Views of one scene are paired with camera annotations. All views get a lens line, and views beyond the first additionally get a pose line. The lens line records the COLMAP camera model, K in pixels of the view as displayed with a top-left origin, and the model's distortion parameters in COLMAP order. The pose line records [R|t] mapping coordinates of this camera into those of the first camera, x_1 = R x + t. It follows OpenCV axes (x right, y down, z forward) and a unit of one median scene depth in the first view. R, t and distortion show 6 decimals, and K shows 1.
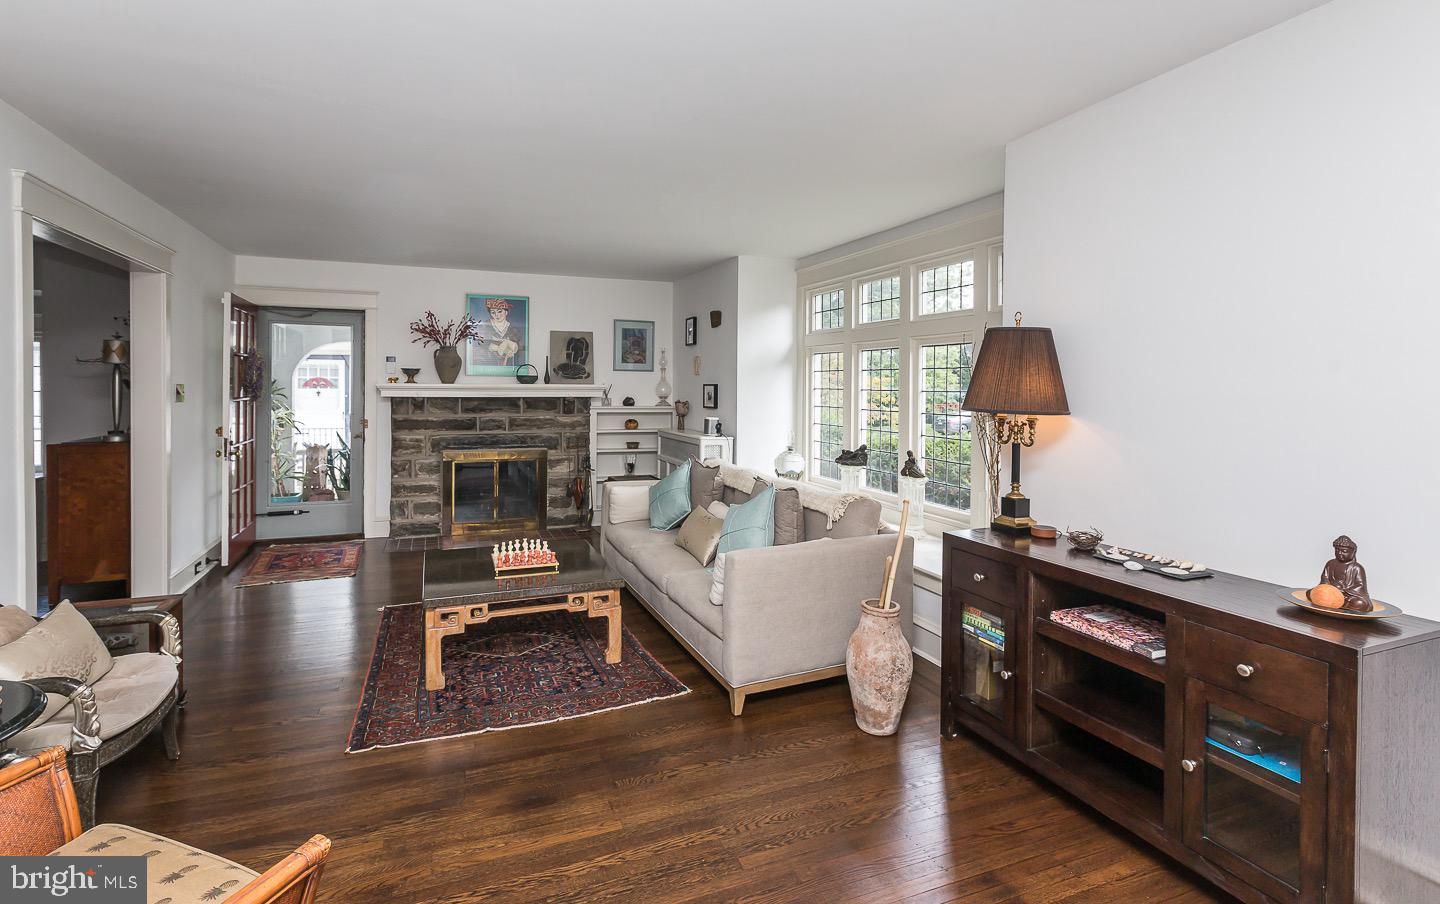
lens RADIAL K [[647.7, 0, 715.8], [0, 647.7, 478.2], [0, 0, 1]] dist [-0.002643, -0.000262]
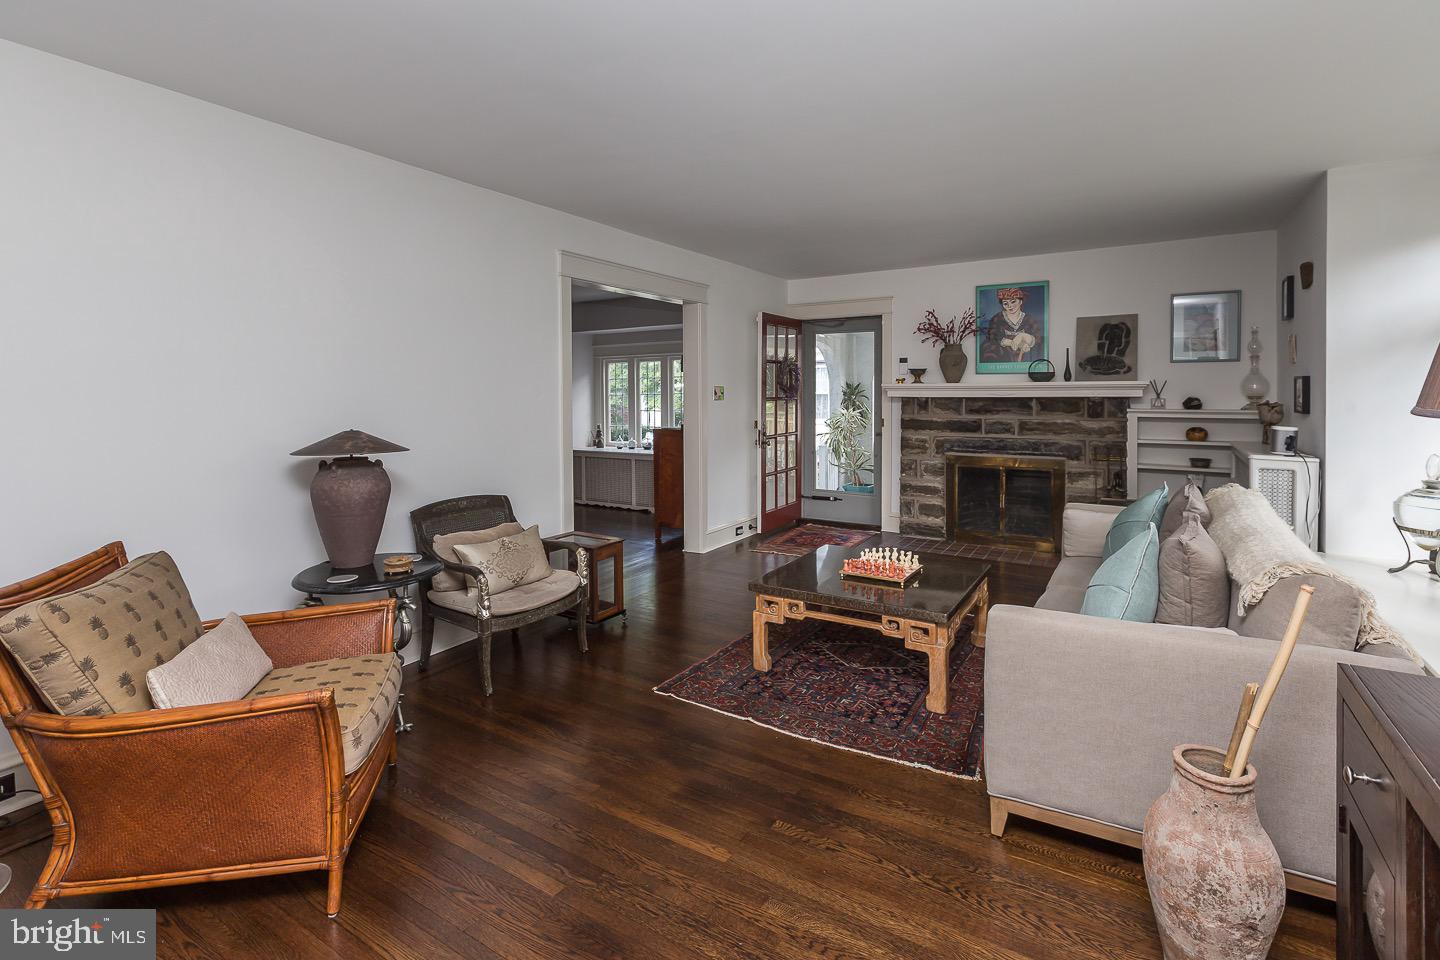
lens RADIAL K [[678.6, 0, 727.3], [0, 678.6, 471.0], [0, 0, 1]] dist [-0.000931, 0.000179]
pose [[0.599161, 0.083688, -0.796243, 0.201560], [-0.100993, 0.994478, 0.028527, -0.011951], [0.794233, 0.063322, 0.604304, 0.138358]]
